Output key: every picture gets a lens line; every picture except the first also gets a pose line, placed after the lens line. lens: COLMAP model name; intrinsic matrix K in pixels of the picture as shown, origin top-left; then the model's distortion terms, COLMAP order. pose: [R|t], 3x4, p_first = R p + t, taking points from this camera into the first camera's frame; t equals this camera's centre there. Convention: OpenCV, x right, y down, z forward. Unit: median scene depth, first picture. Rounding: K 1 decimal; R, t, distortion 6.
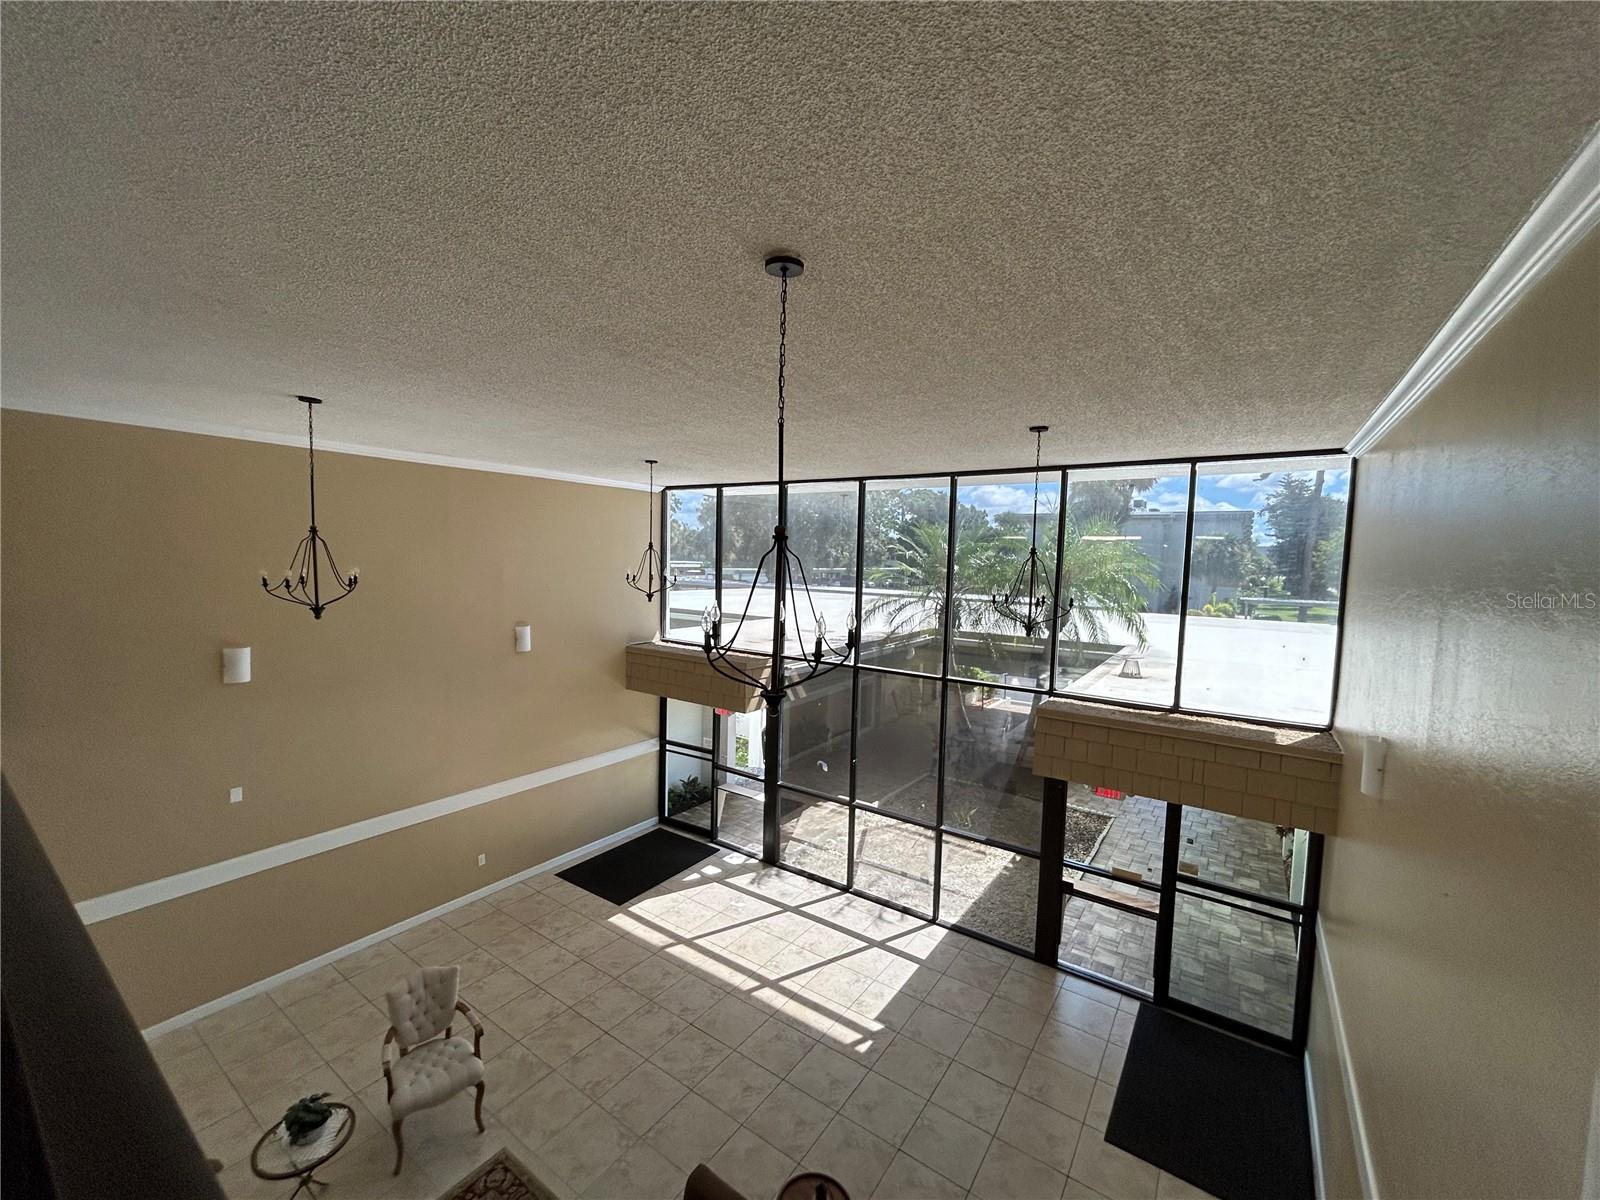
lens RADIAL K [[647.2, 0, 799.3], [0, 647.2, 602.9], [0, 0, 1]] dist [-0.001405, 0.000858]
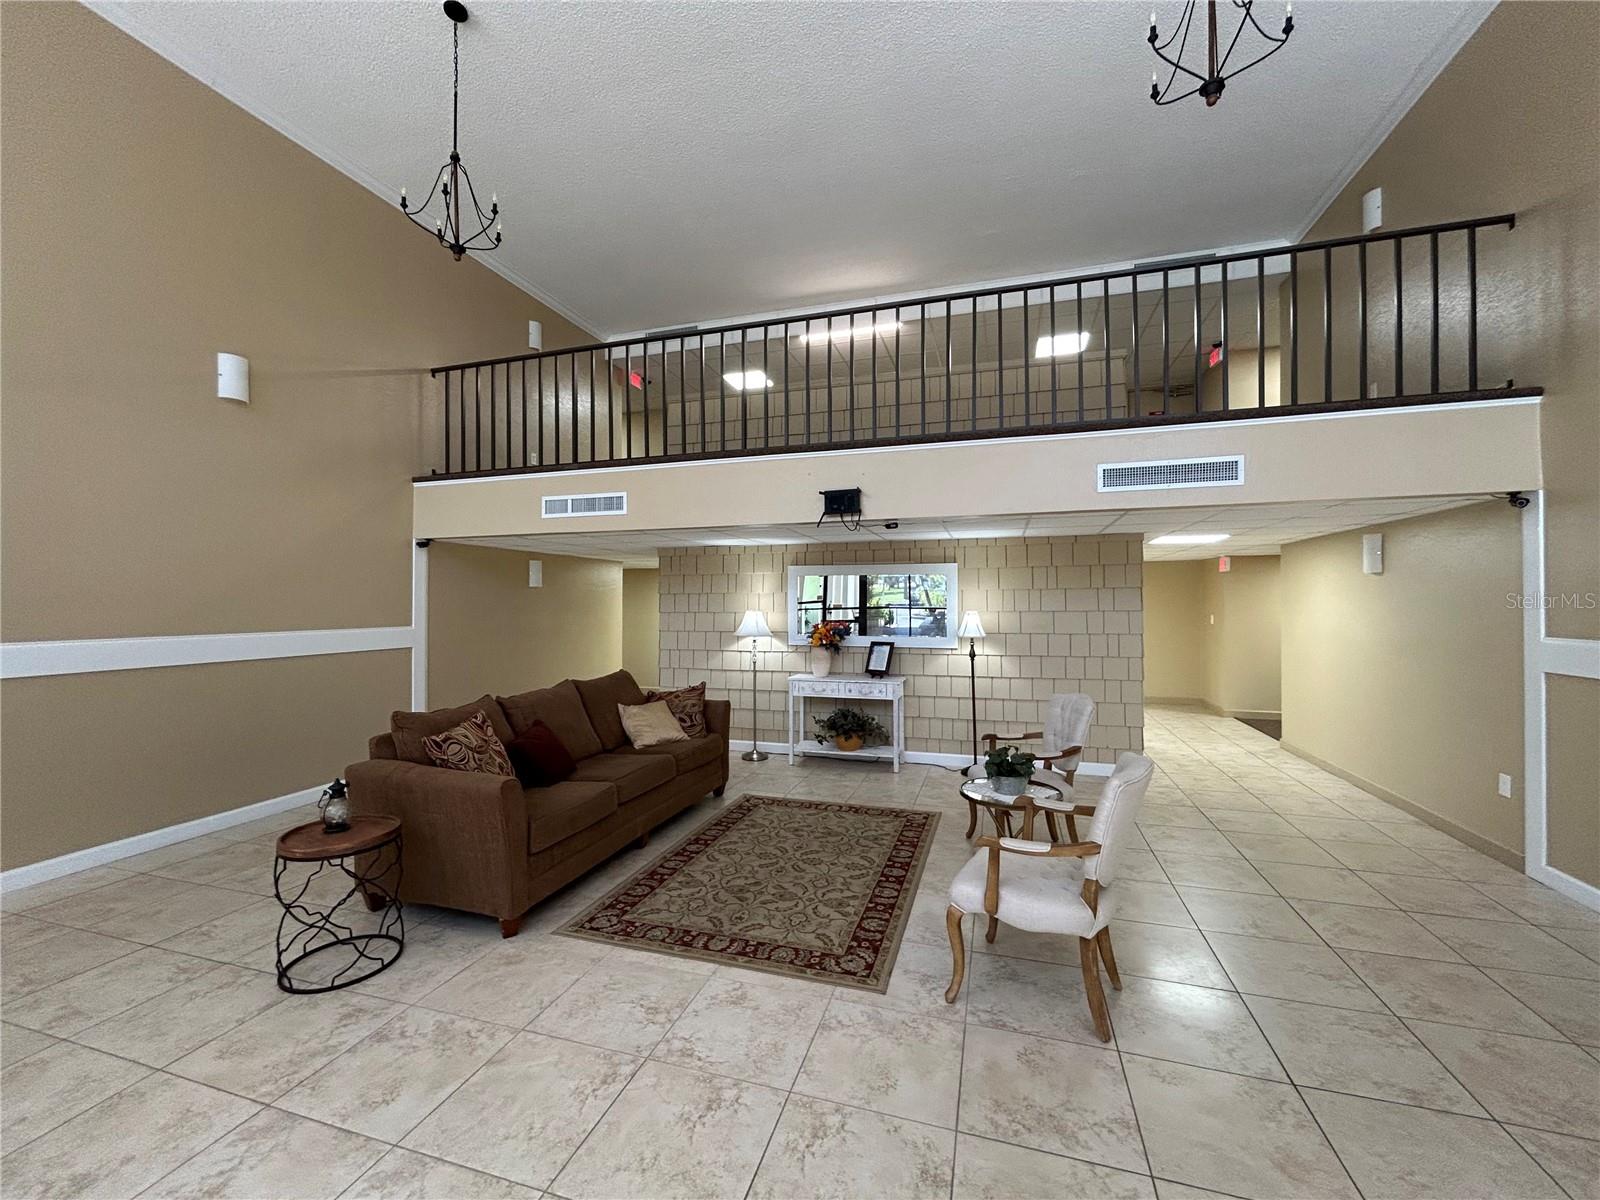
lens RADIAL K [[647.2, 0, 801.3], [0, 647.2, 601.1], [0, 0, 1]] dist [-0.001405, 0.000858]
pose [[-0.951789, -0.020641, -0.306057, -0.159871], [-0.040365, 0.997485, 0.058257, 0.365579], [0.304085, 0.067802, -0.950229, 1.162235]]
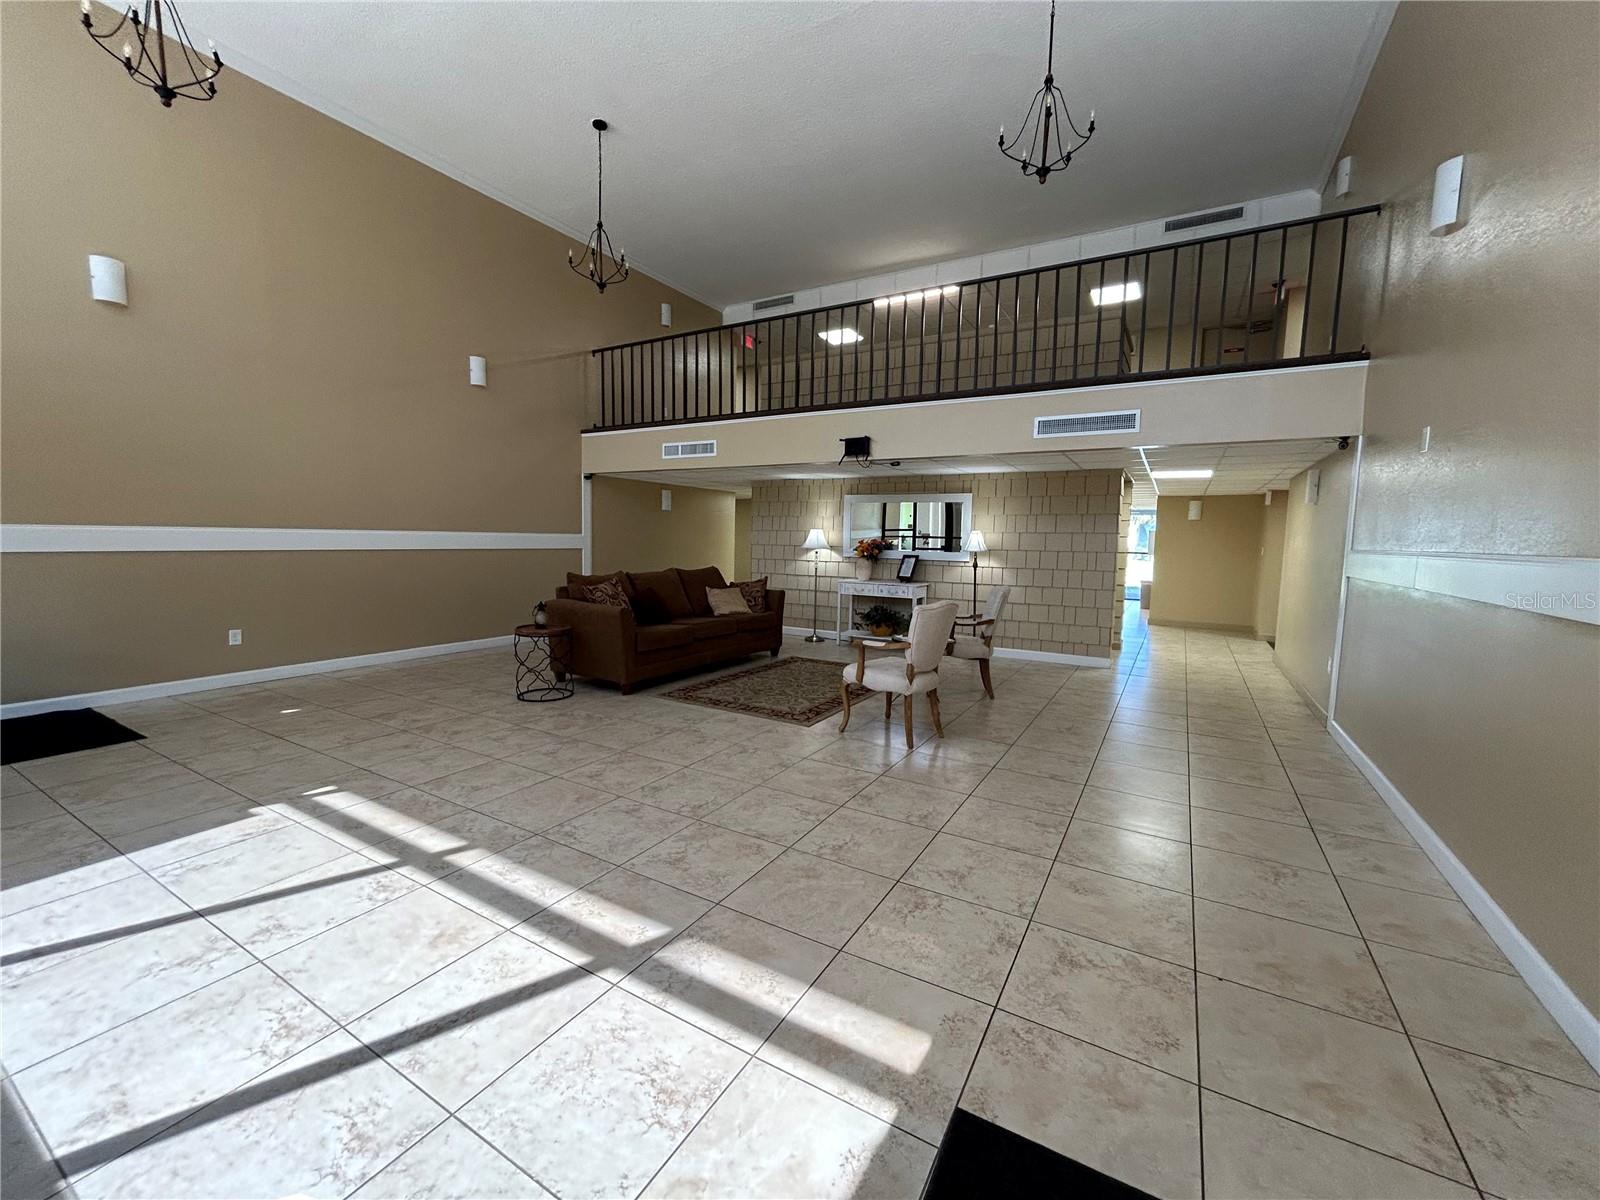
lens RADIAL K [[647.2, 0, 800.7], [0, 647.2, 601.4], [0, 0, 1]] dist [-0.001405, 0.000858]
pose [[-0.995893, -0.035040, -0.083480, -0.271840], [-0.048585, 0.984893, 0.166207, 0.369620], [0.076395, 0.169581, -0.982551, 1.541095]]
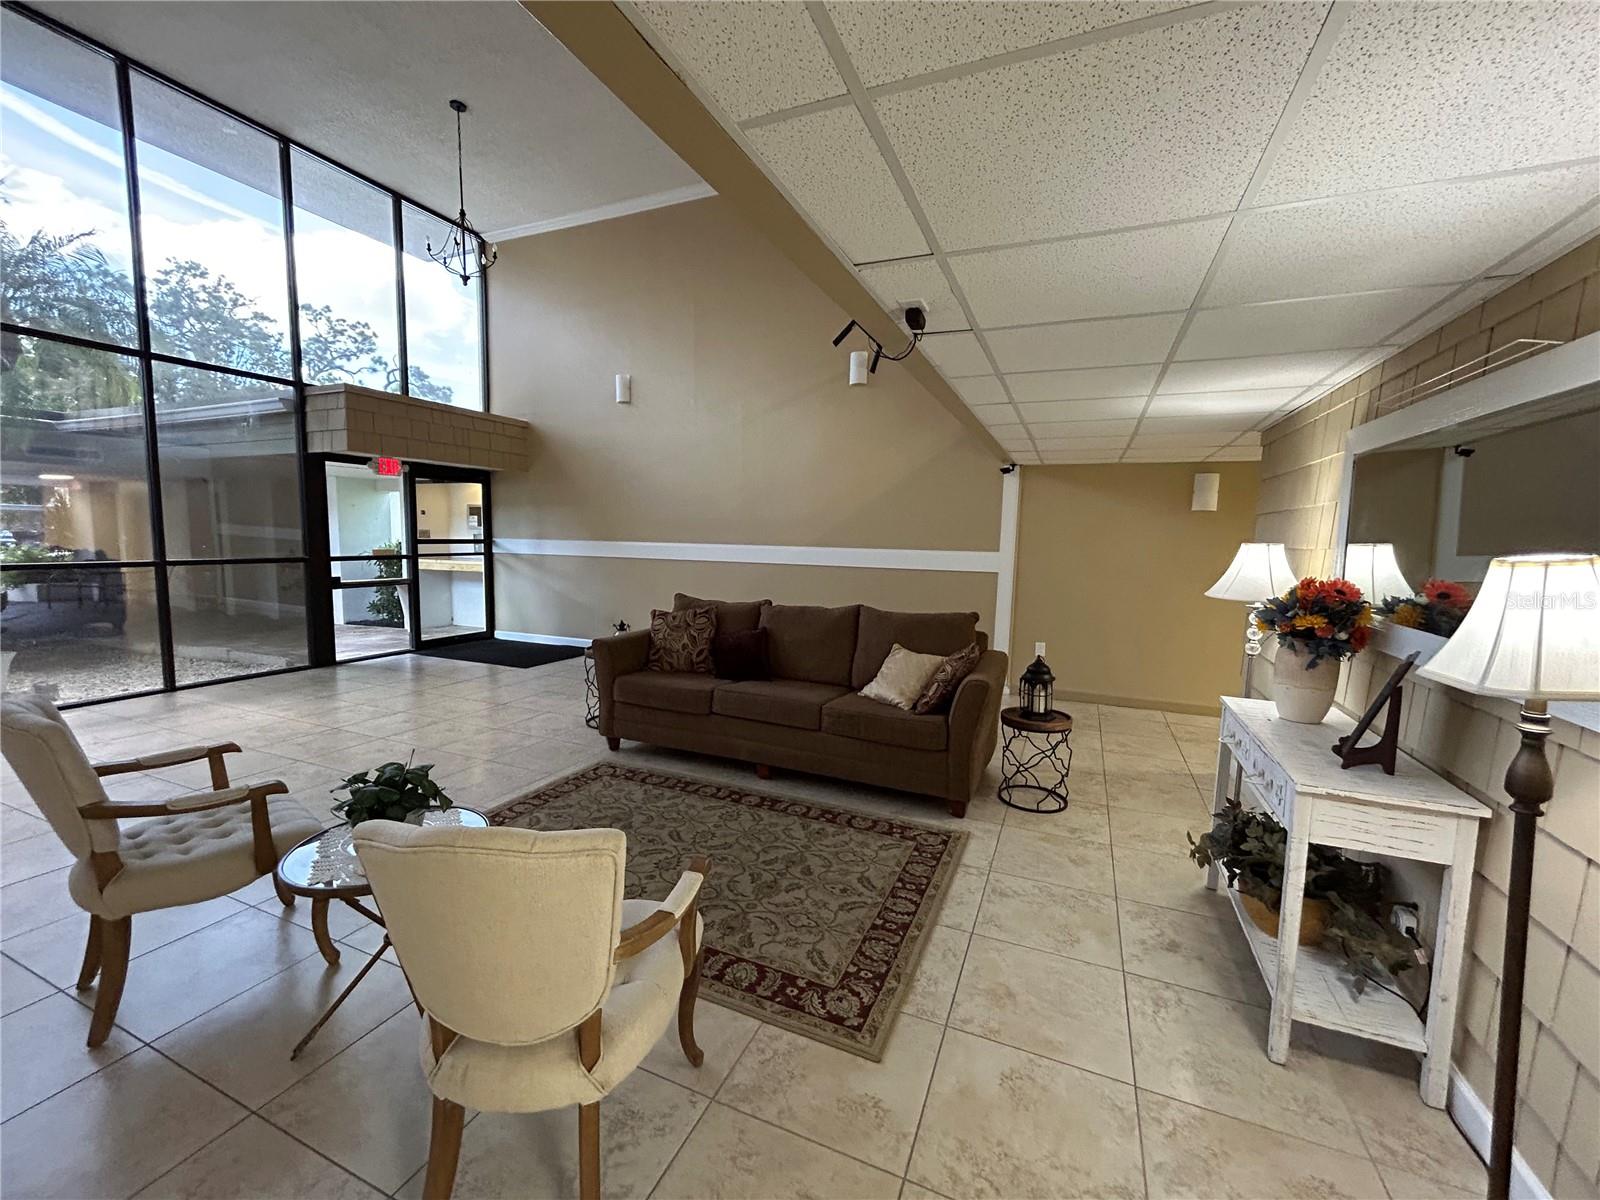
lens RADIAL K [[647.2, 0, 799.2], [0, 647.2, 602.7], [0, 0, 1]] dist [-0.001405, 0.000858]
pose [[-0.199752, -0.130186, 0.971160, -0.853212], [0.043584, 0.988973, 0.141538, 0.407467], [-0.978877, 0.070599, -0.191875, 0.536903]]
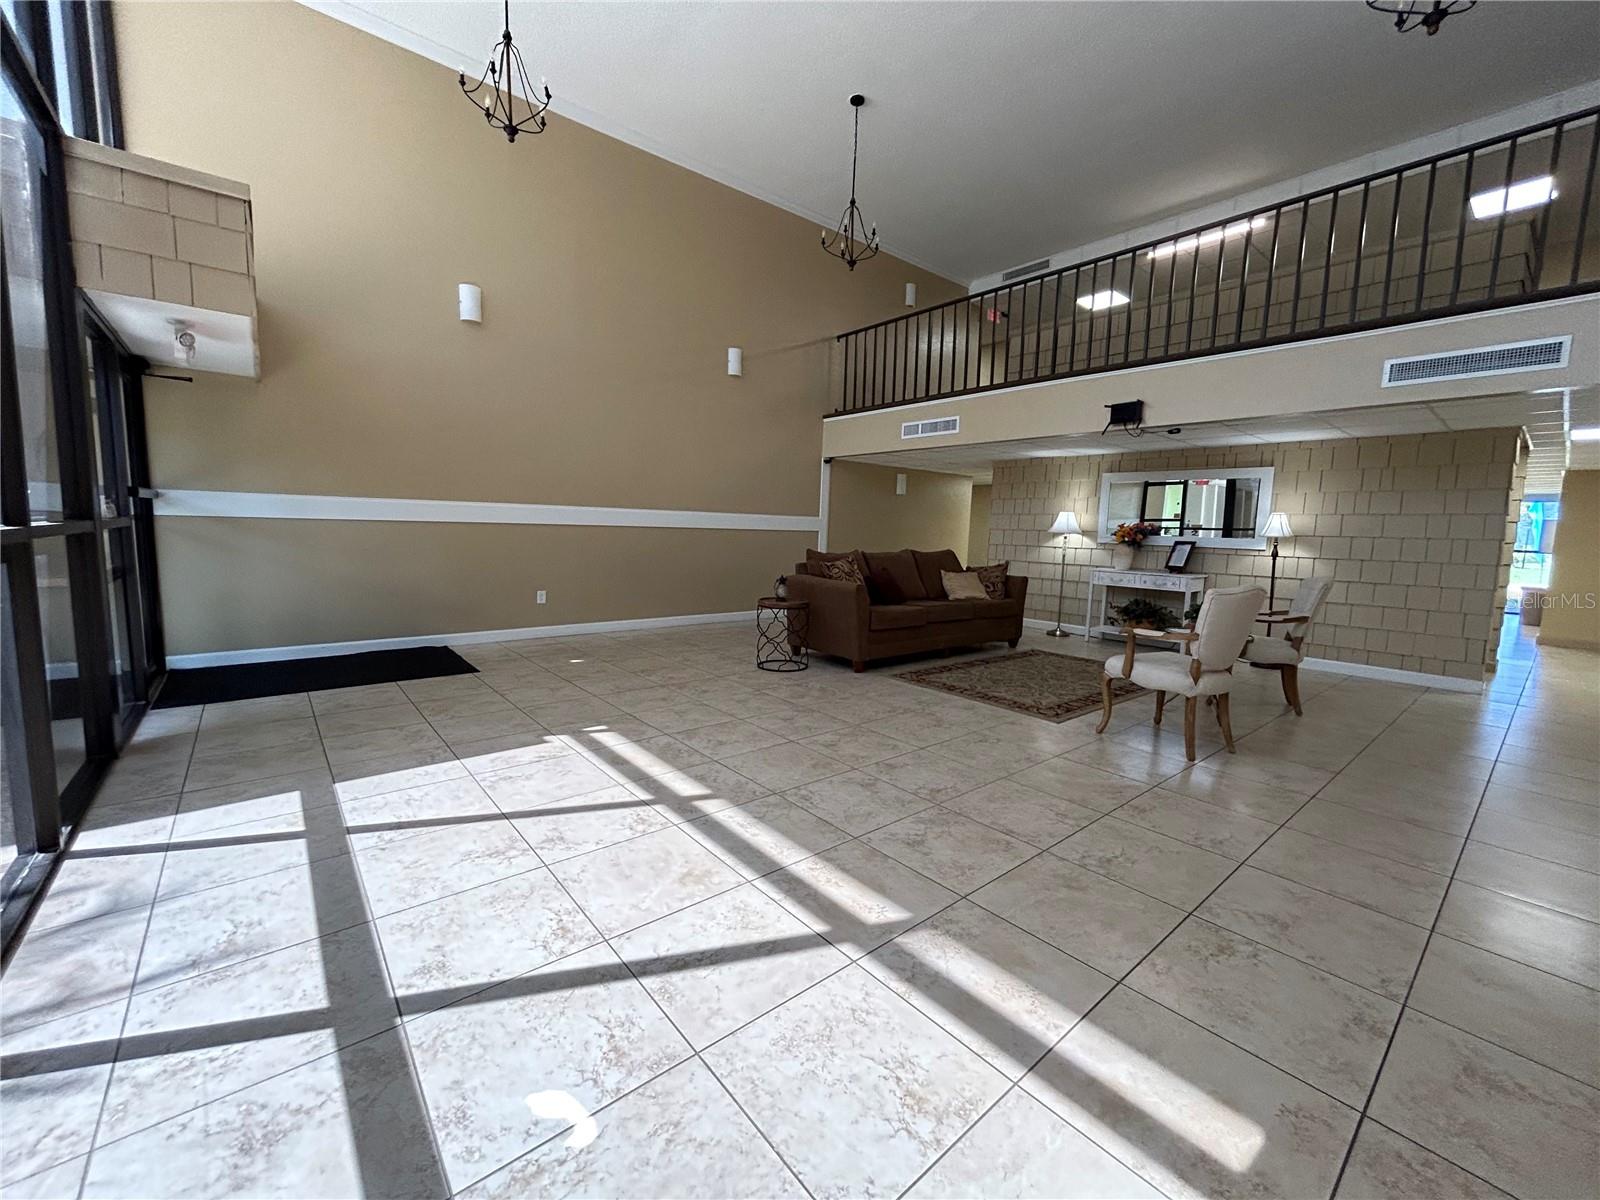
lens RADIAL K [[647.2, 0, 800.7], [0, 647.2, 601.1], [0, 0, 1]] dist [-0.001405, 0.000858]
pose [[-0.963902, -0.081650, 0.253431, -0.250294], [-0.033758, 0.981616, 0.187859, 0.398895], [-0.264110, 0.172523, -0.948937, 1.509553]]
